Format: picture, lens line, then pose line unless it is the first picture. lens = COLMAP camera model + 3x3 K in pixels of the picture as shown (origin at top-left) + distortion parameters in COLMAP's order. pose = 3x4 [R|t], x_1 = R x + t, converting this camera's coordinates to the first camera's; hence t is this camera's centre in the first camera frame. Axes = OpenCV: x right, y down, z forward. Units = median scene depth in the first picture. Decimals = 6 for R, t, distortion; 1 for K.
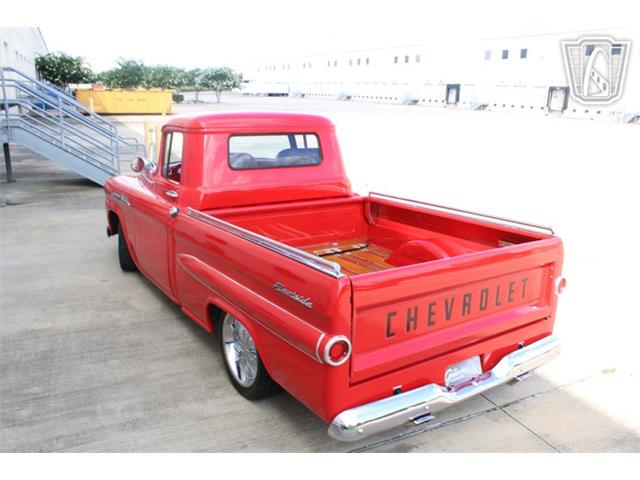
lens RADIAL K [[535.9, 0, 324.8], [0, 535.9, 243.7], [0, 0, 1]] dist [-0.185020, 0.168465]
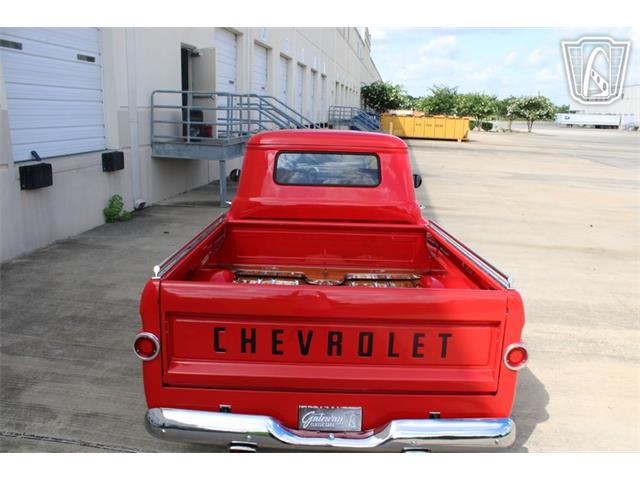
lens RADIAL K [[535.9, 0, 324.8], [0, 535.9, 243.7], [0, 0, 1]] dist [-0.185020, 0.168465]
pose [[0.832274, 0.119341, -0.541366, 0.547506], [-0.147259, 0.989063, -0.008357, -0.029648], [0.534448, 0.086676, 0.840745, 0.182082]]
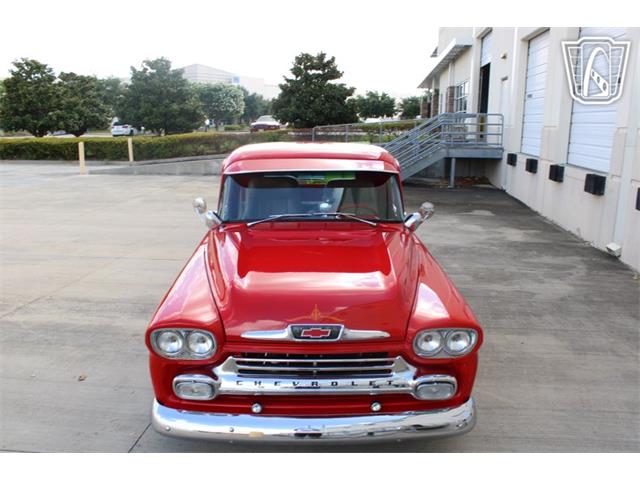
lens RADIAL K [[539.4, 0, 323.9], [0, 539.4, 242.9], [0, 0, 1]] dist [-0.187153, 0.184744]
pose [[-0.841757, -0.159854, 0.515646, -0.846448], [0.110585, 0.883844, 0.454522, -0.653361], [-0.528408, 0.439620, -0.726305, 2.181041]]
